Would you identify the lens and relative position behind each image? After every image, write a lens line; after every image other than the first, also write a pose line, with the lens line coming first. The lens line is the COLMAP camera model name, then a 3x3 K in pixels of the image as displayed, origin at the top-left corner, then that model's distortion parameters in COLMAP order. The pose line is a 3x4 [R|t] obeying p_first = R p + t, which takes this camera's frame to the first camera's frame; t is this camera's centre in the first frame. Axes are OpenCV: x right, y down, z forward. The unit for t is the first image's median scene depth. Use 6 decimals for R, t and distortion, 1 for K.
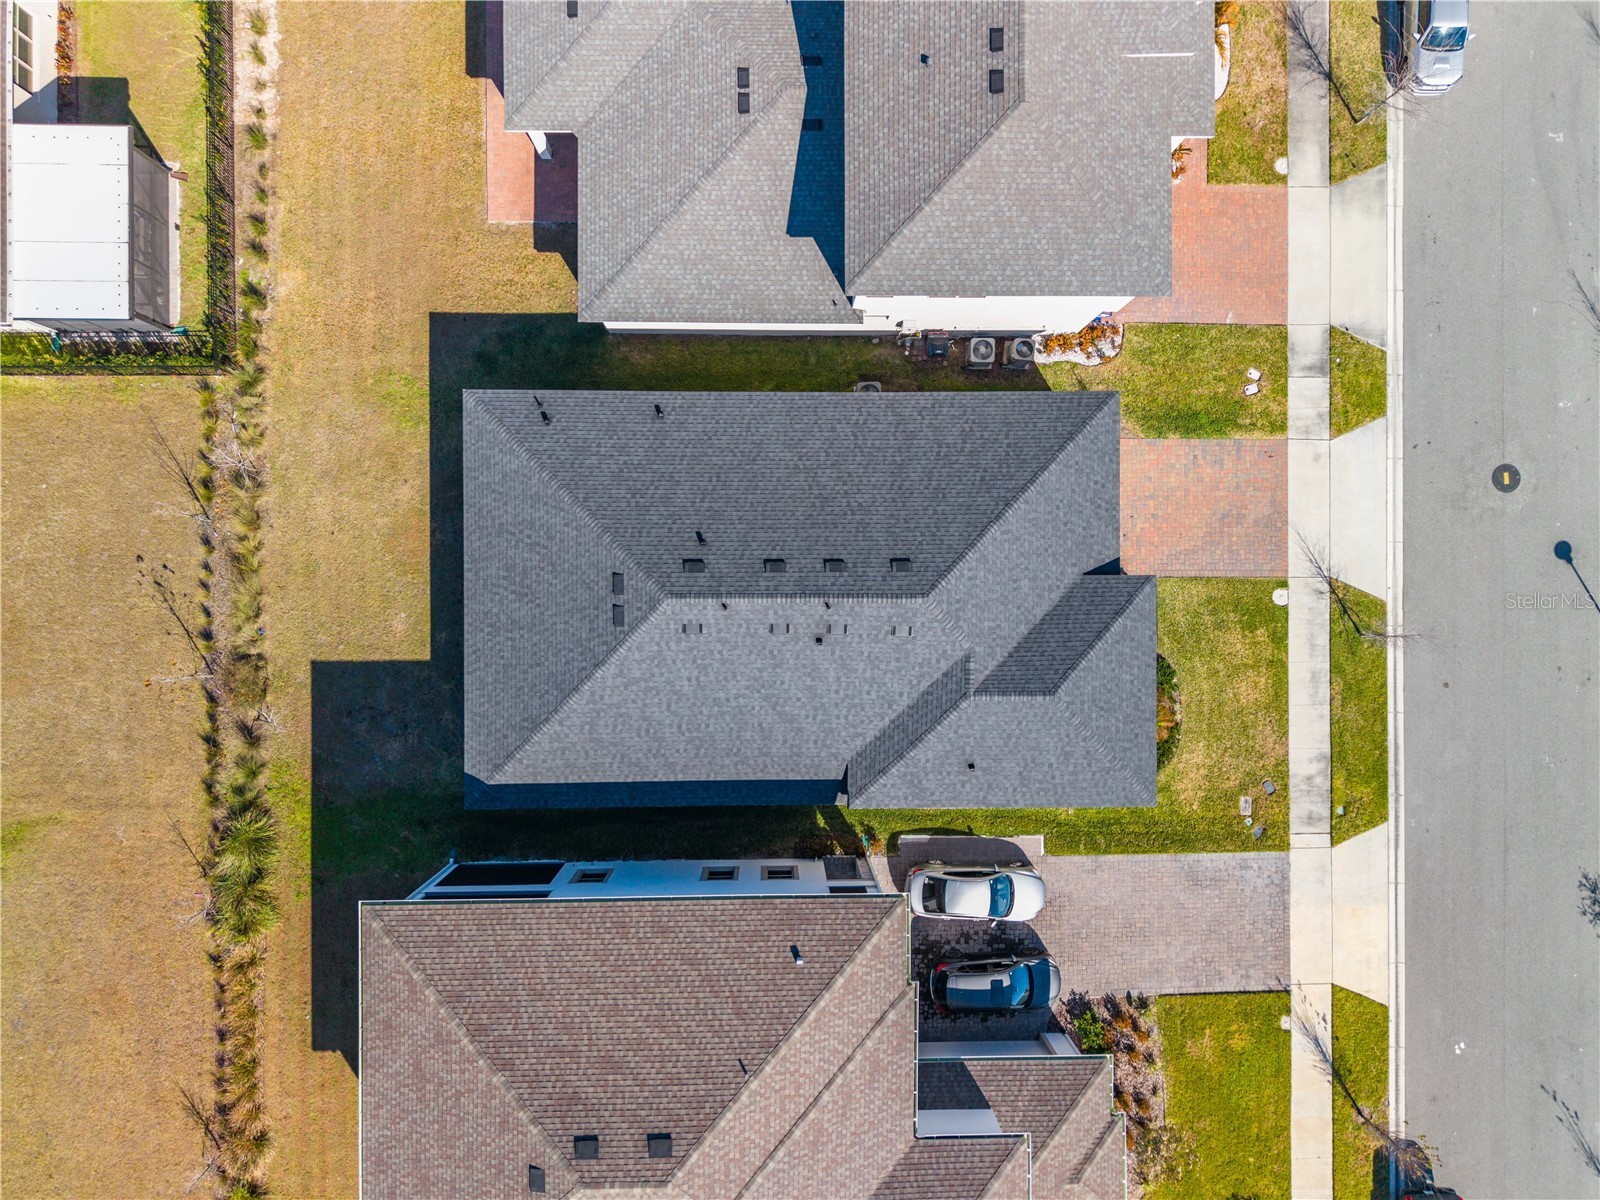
lens RADIAL K [[1090.2, 0, 800.0], [0, 1090.2, 600.0], [0, 0, 1]] dist [0.002182, -0.000427]
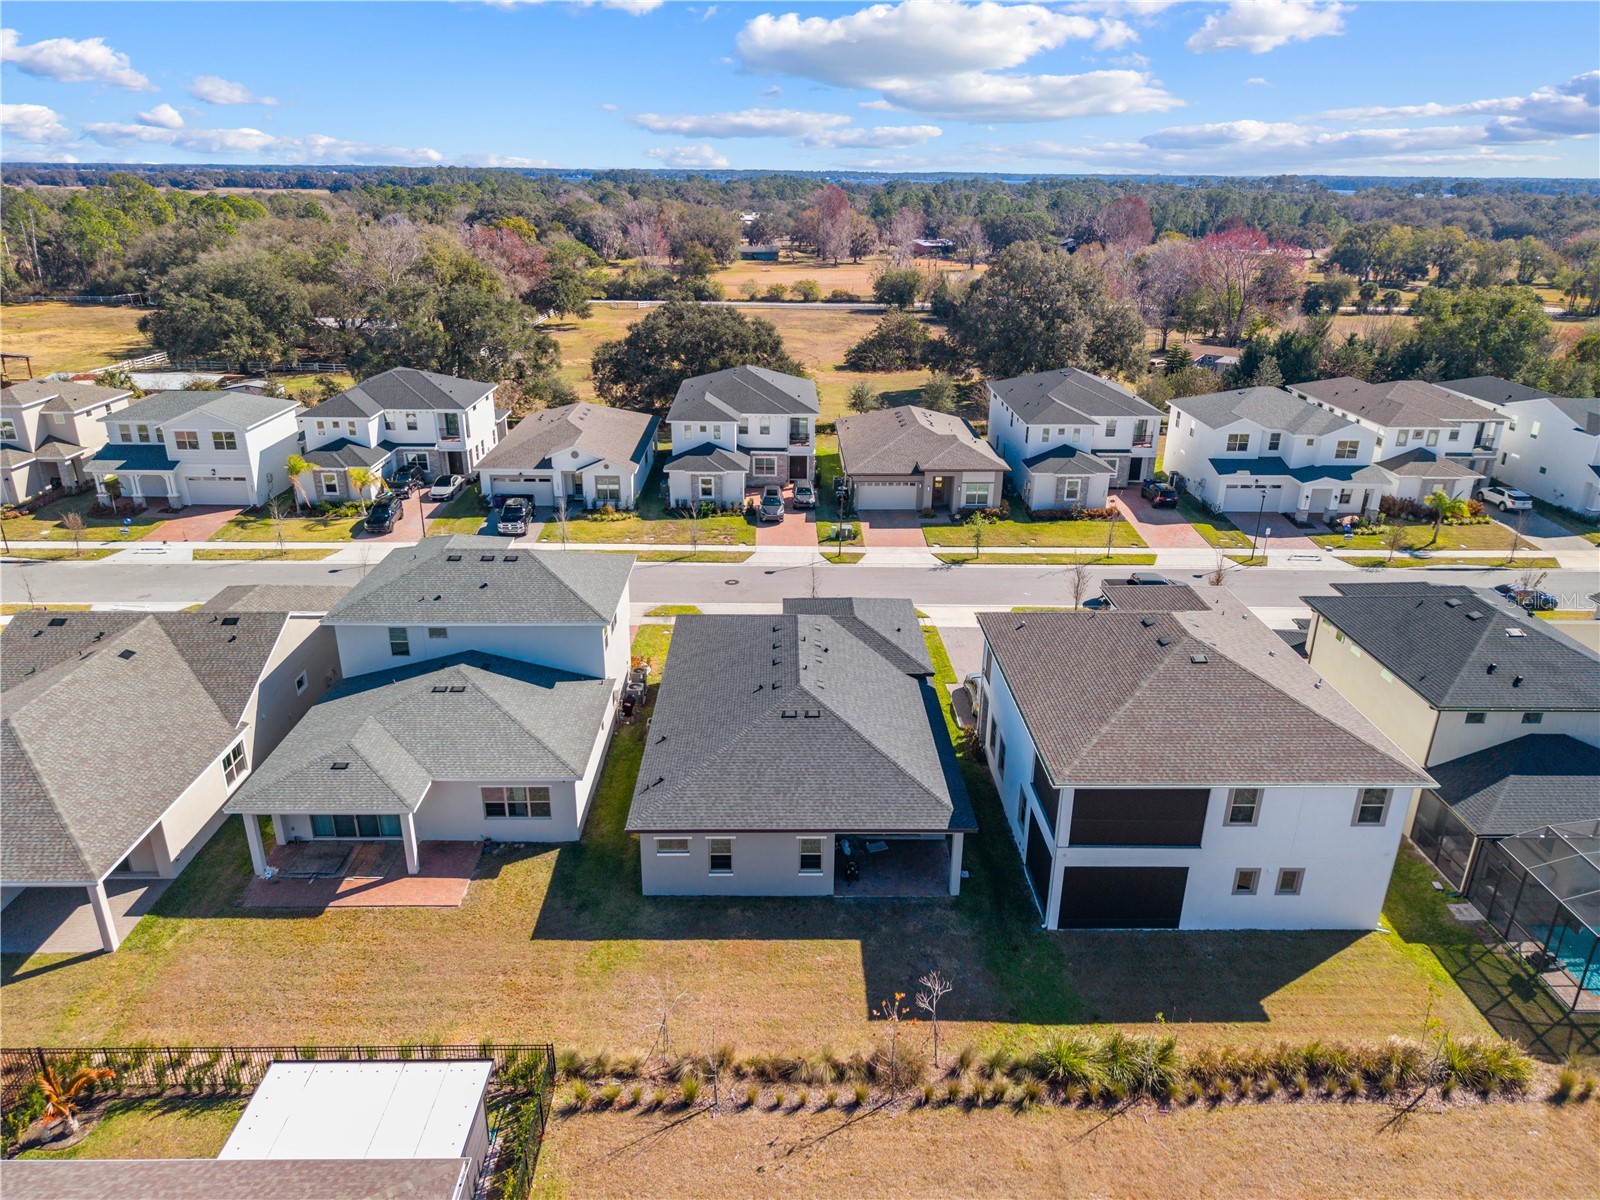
lens RADIAL K [[1069.7, 0, 805.3], [0, 1069.7, 590.1], [0, 0, 1]] dist [0.025842, -0.032797]
pose [[-0.018154, -0.389748, 0.920743, -1.175789], [0.999754, 0.004654, 0.021682, -0.022082], [-0.012735, 0.920910, 0.389568, 0.279916]]
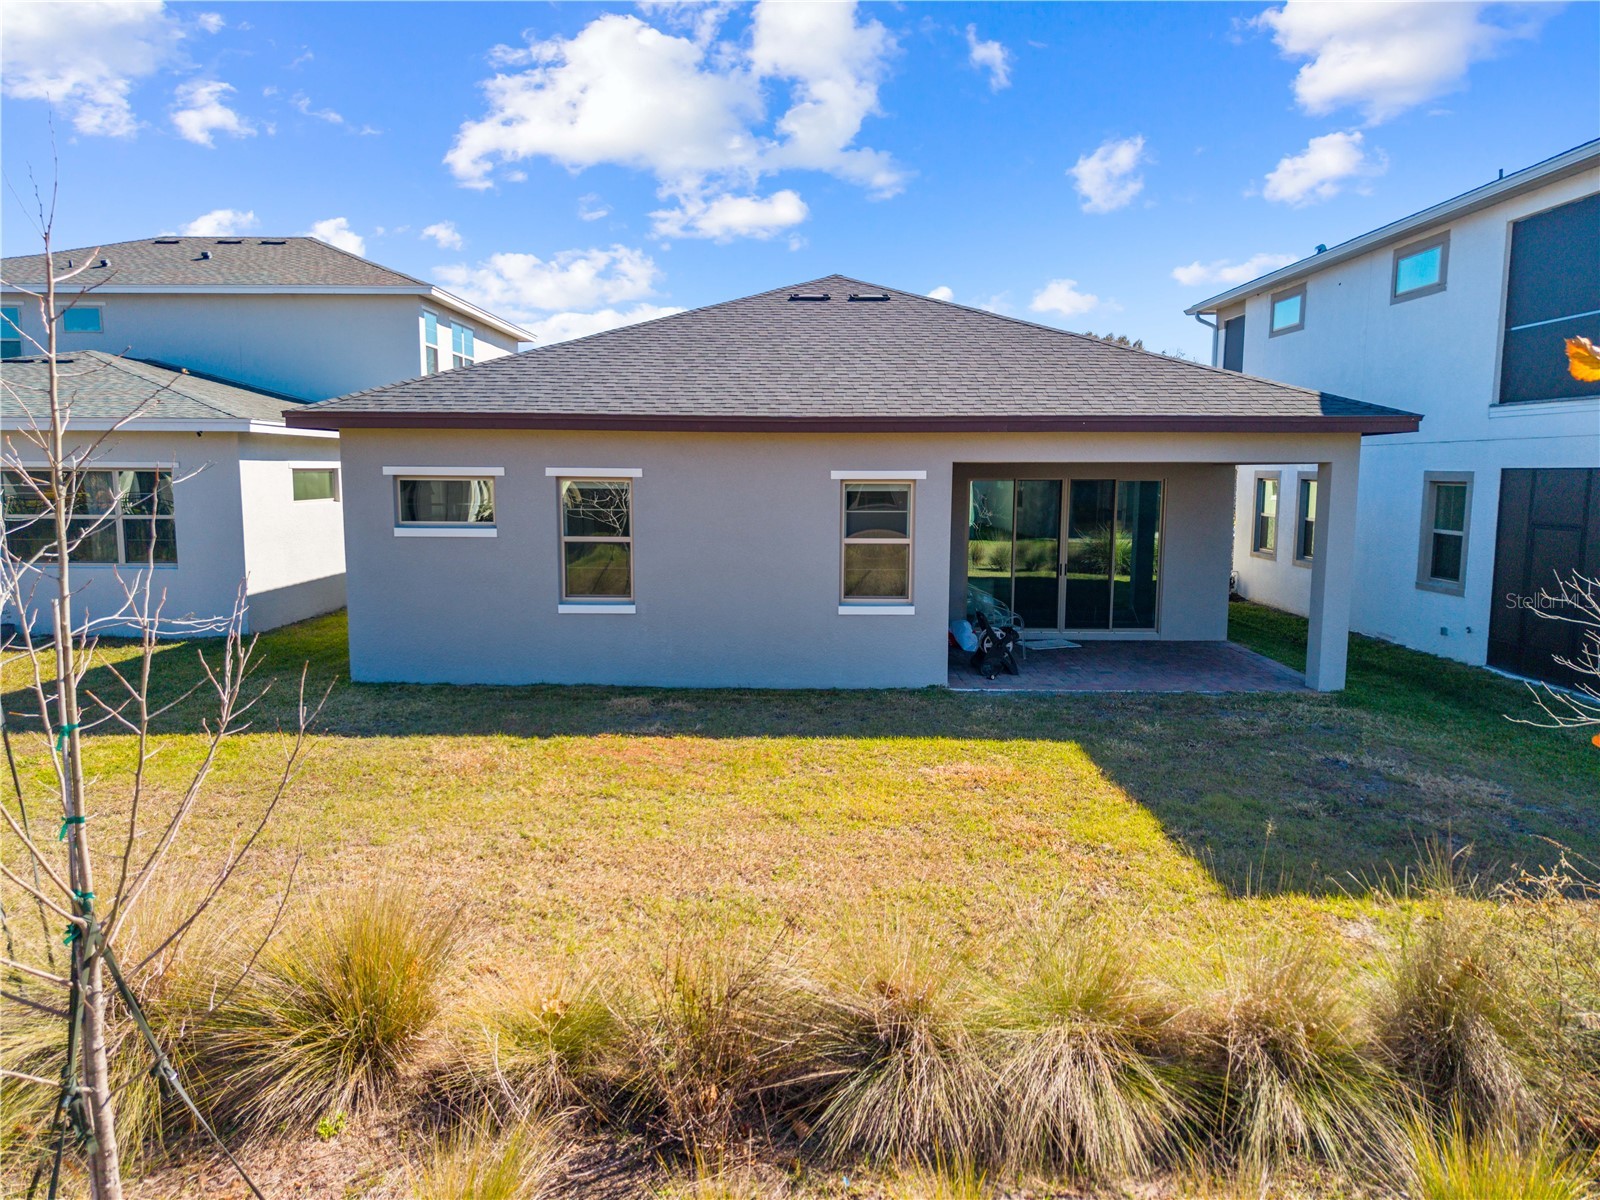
lens RADIAL K [[1090.2, 0, 800.0], [0, 1090.2, 600.0], [0, 0, 1]] dist [0.002182, -0.000427]
pose [[-0.008163, -0.146200, 0.989221, -0.620113], [0.999944, 0.005416, 0.009052, -0.017743], [-0.006681, 0.989240, 0.146148, 0.926887]]
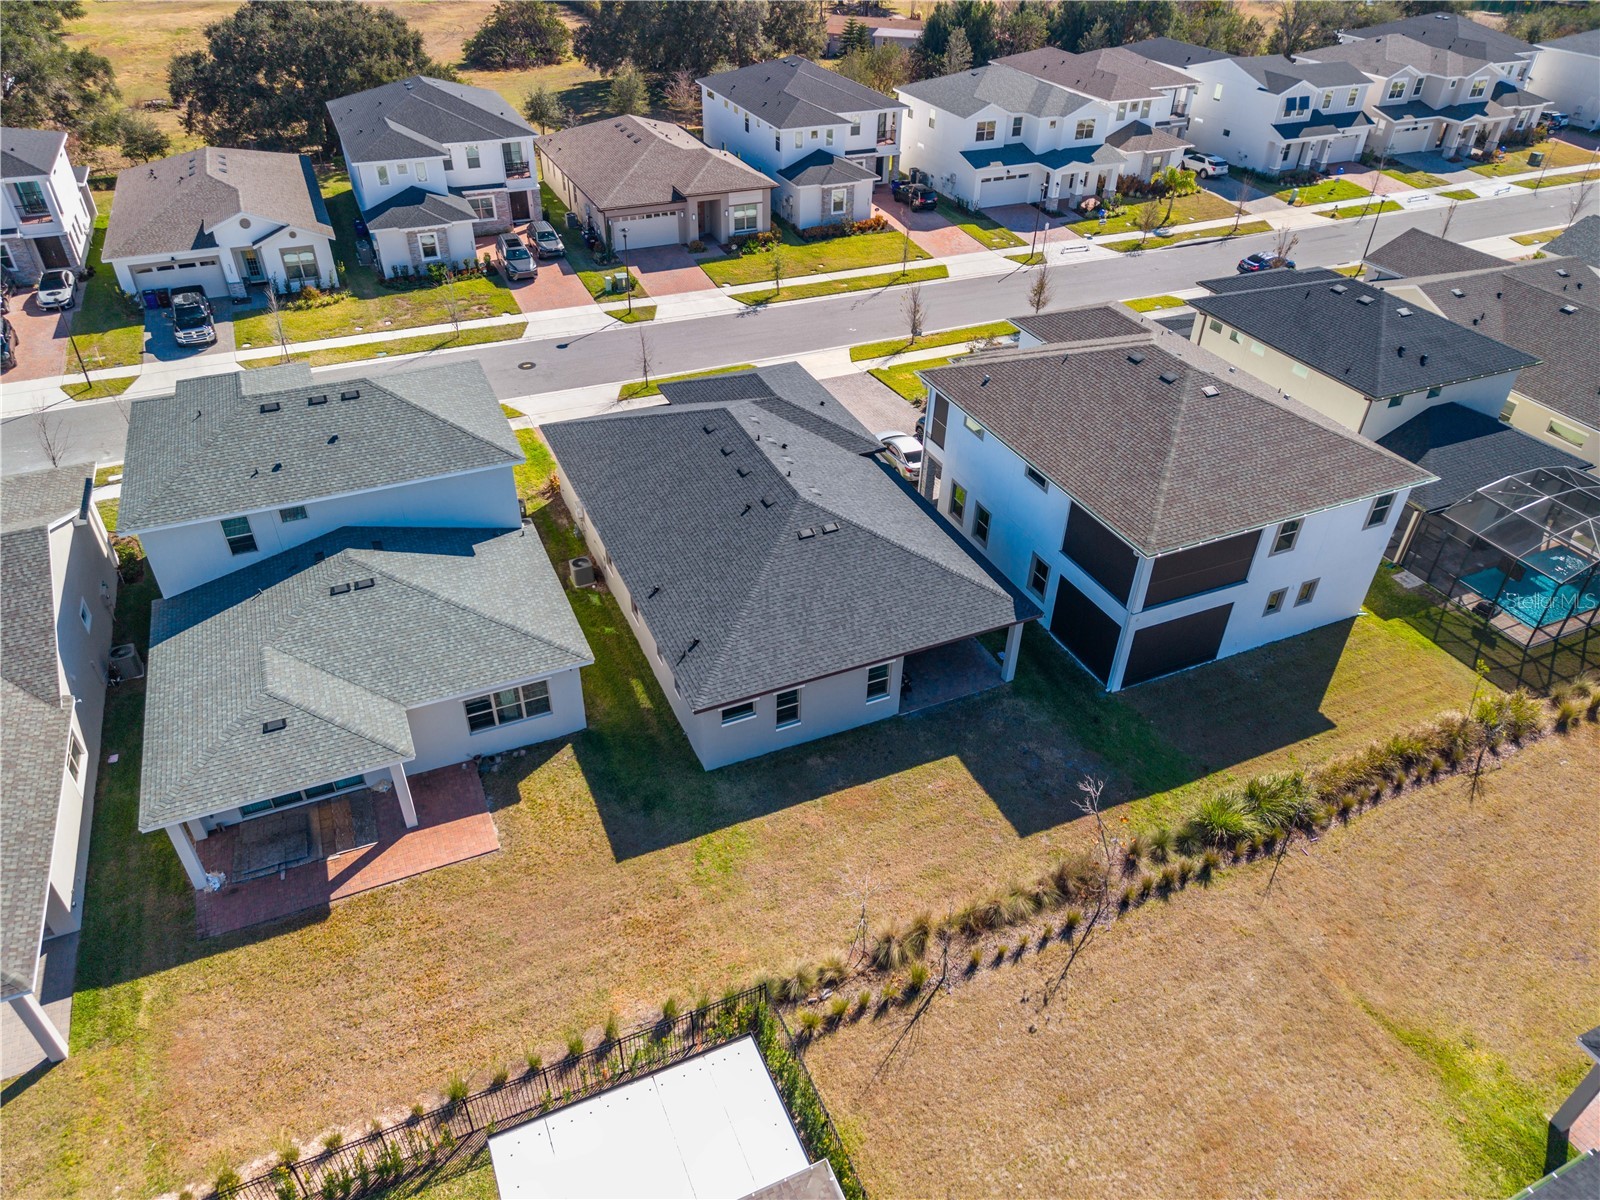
lens RADIAL K [[1069.7, 0, 805.3], [0, 1069.7, 590.1], [0, 0, 1]] dist [0.025842, -0.032797]
pose [[-0.408340, -0.566872, 0.715482, -0.904570], [0.912219, -0.224751, 0.342553, -0.375050], [-0.033378, 0.792555, 0.608887, 0.288539]]
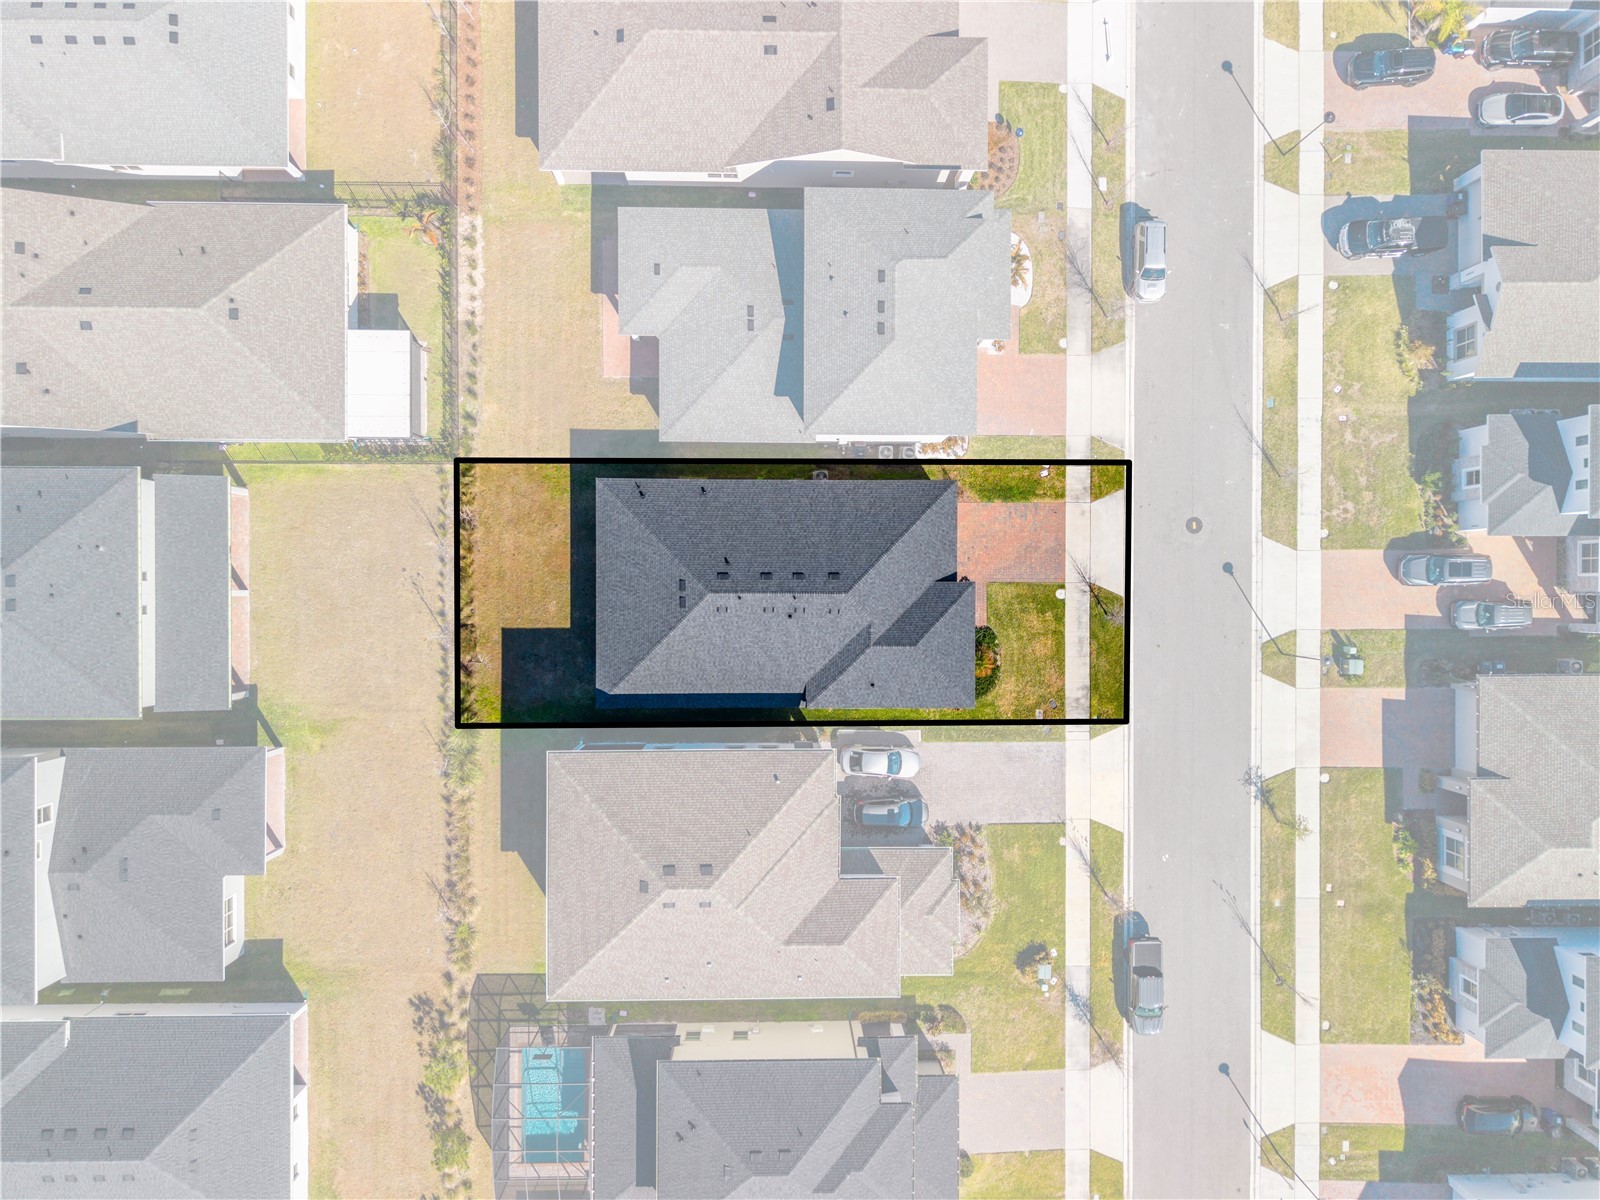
lens RADIAL K [[1095.2, 0, 800.0], [0, 1095.2, 600.0], [0, 0, 1]] dist [0.050946, -0.088031]
pose [[0.999989, 0.004736, 0.000720, 0.028943], [-0.004740, 0.999978, 0.004621, 0.000558], [-0.000698, -0.004624, 0.999989, -0.764204]]
